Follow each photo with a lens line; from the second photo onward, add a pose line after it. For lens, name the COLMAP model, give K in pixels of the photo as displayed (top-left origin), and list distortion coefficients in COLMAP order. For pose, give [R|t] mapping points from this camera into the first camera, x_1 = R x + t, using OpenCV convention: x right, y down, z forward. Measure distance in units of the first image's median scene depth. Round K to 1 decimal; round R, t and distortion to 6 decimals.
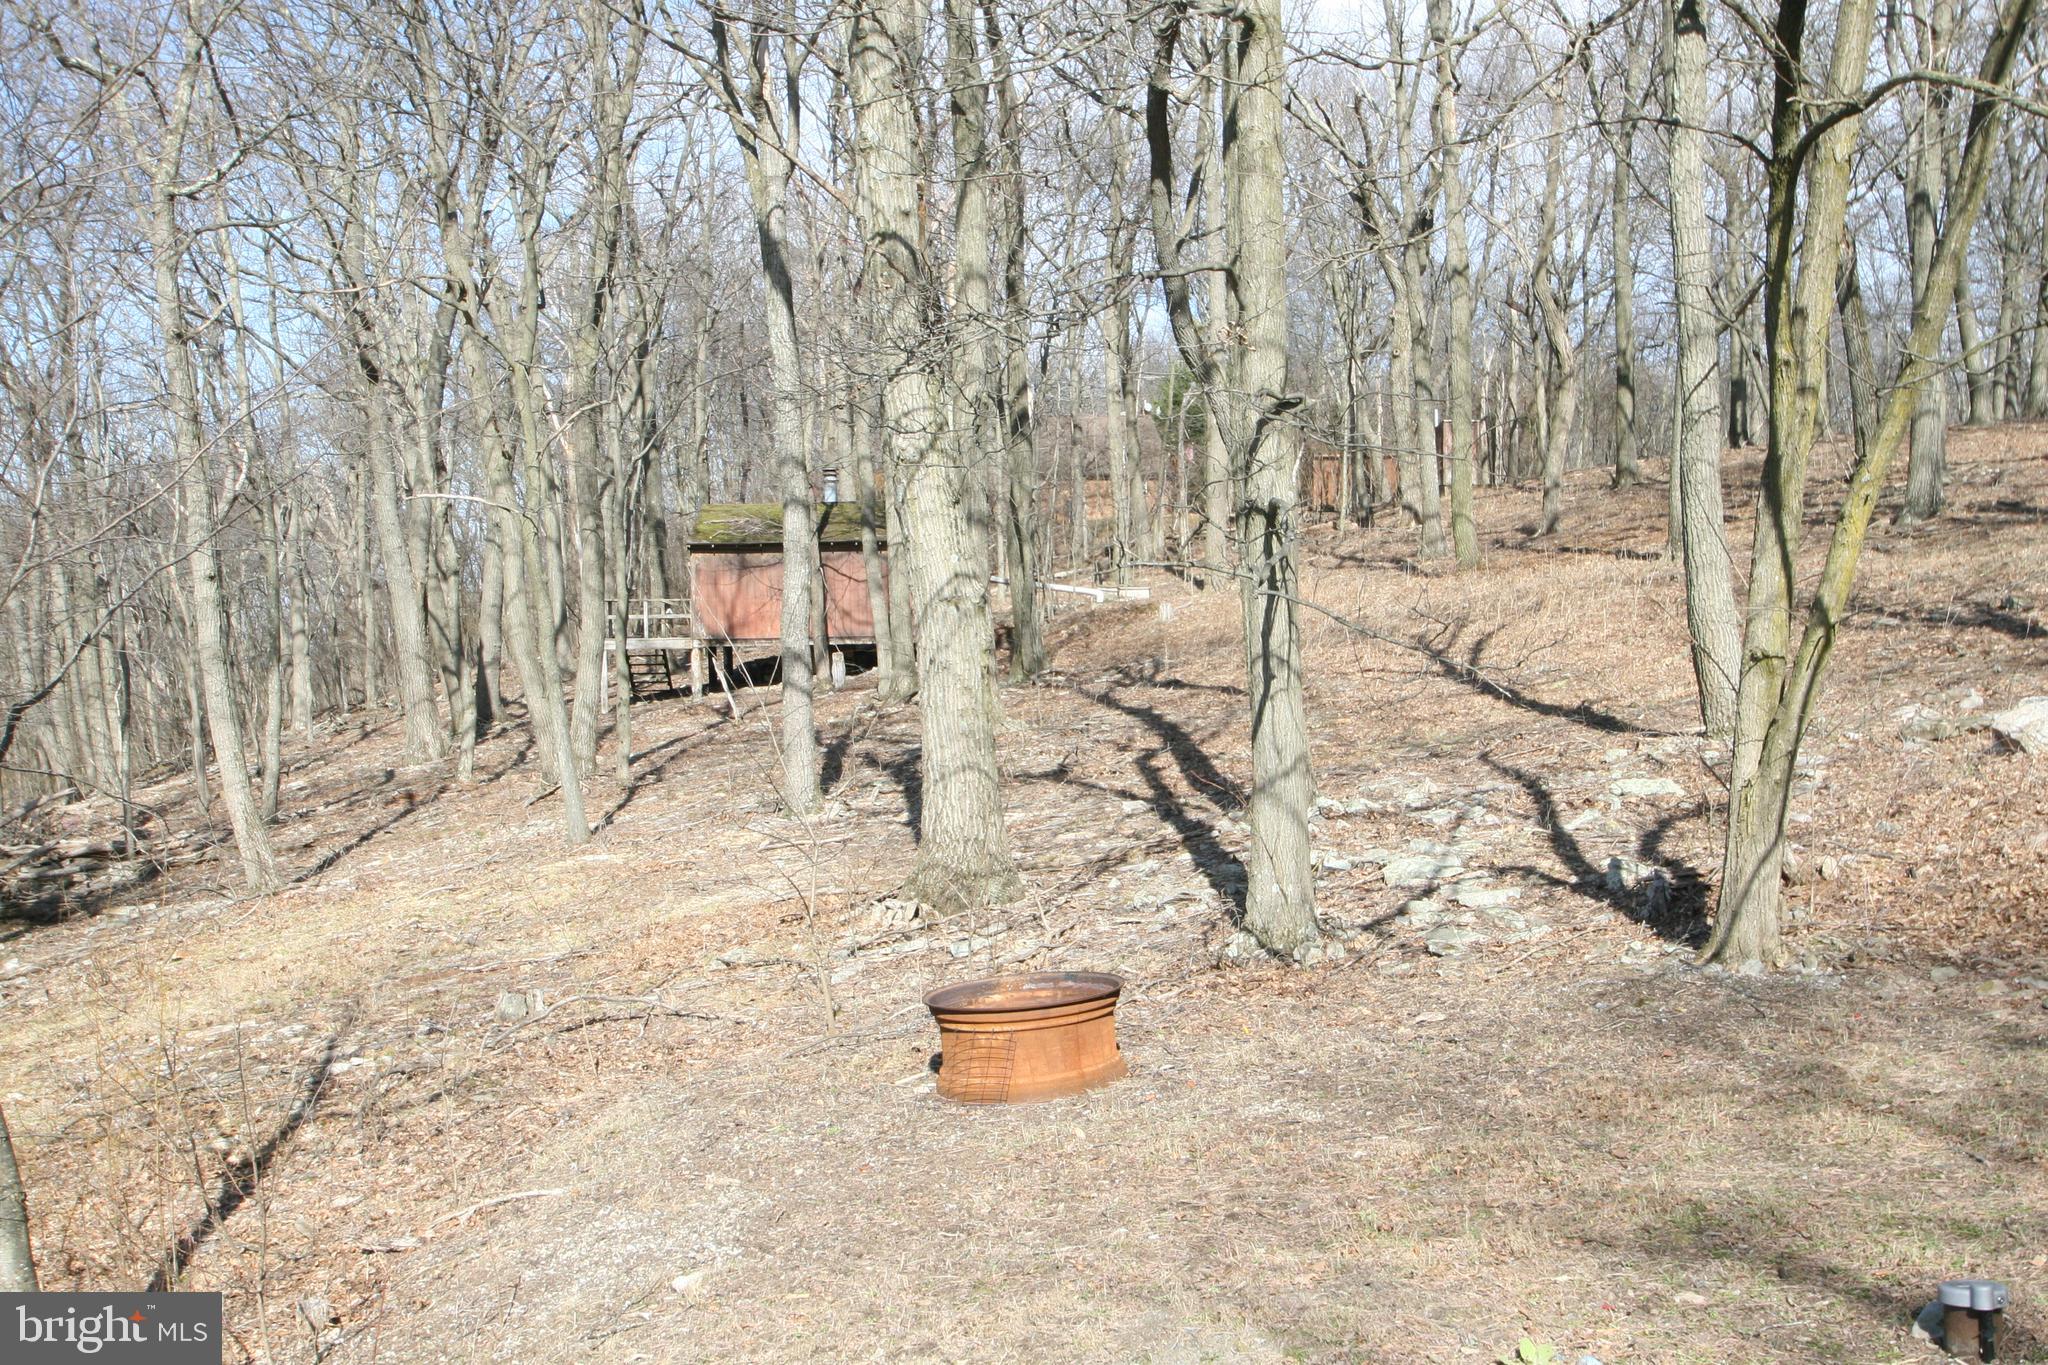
lens RADIAL K [[2199.3, 0, 1091.9], [0, 2199.3, 684.6], [0, 0, 1]] dist [-0.063306, 0.038977]
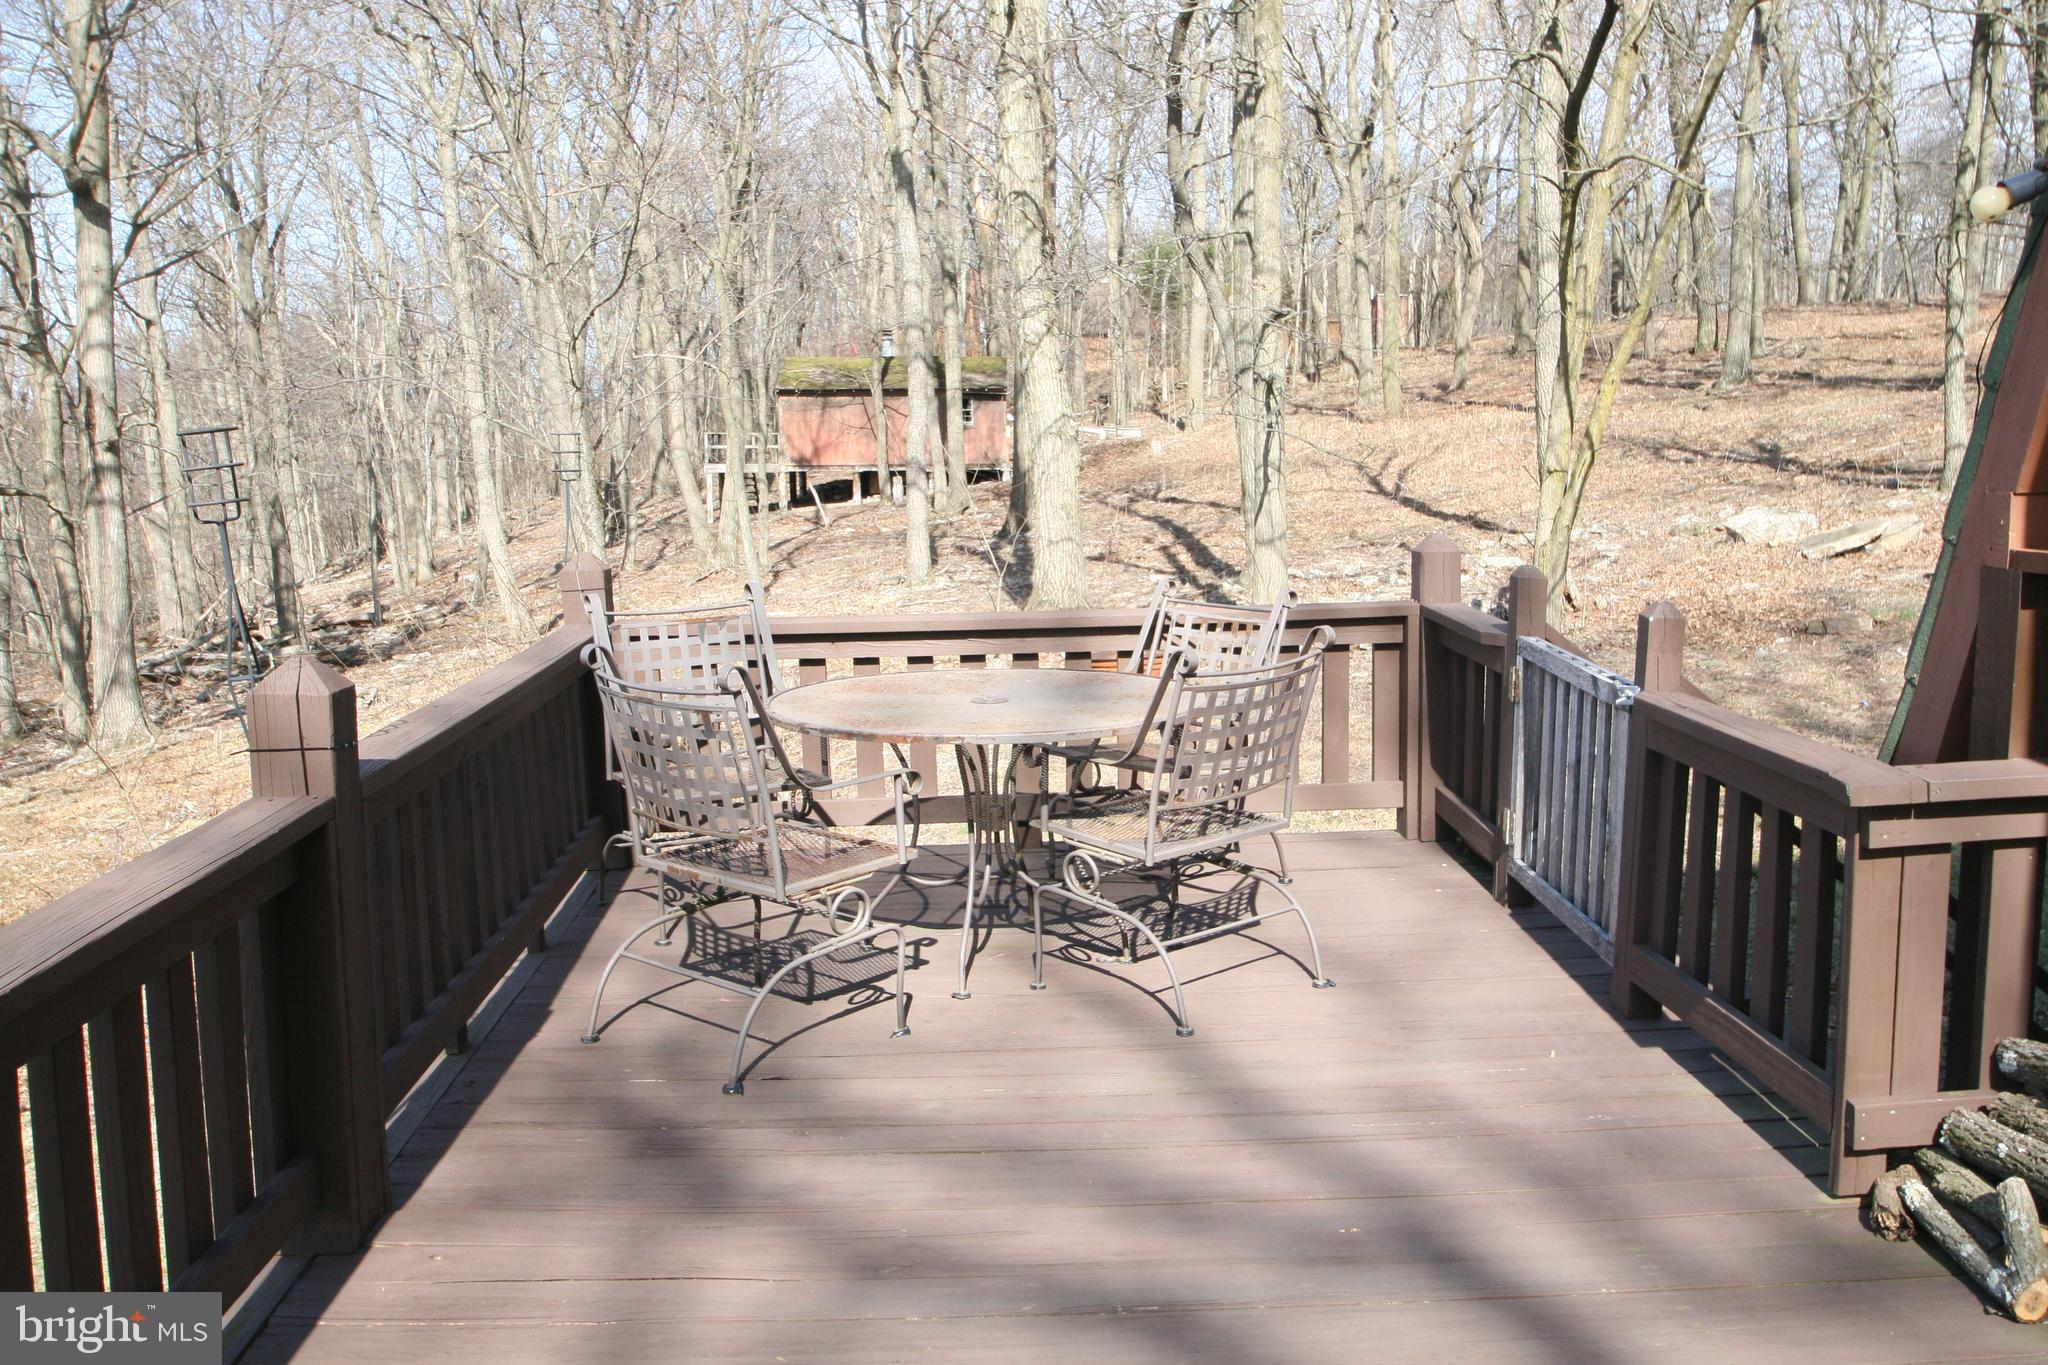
lens RADIAL K [[1934.3, 0, 1097.0], [0, 1934.3, 684.0], [0, 0, 1]] dist [-0.050452, -0.007058]
pose [[0.999781, 0.010326, 0.018208, -0.045001], [-0.011874, 0.996131, 0.087078, 0.014218], [-0.017239, -0.087276, 0.996035, -0.284800]]
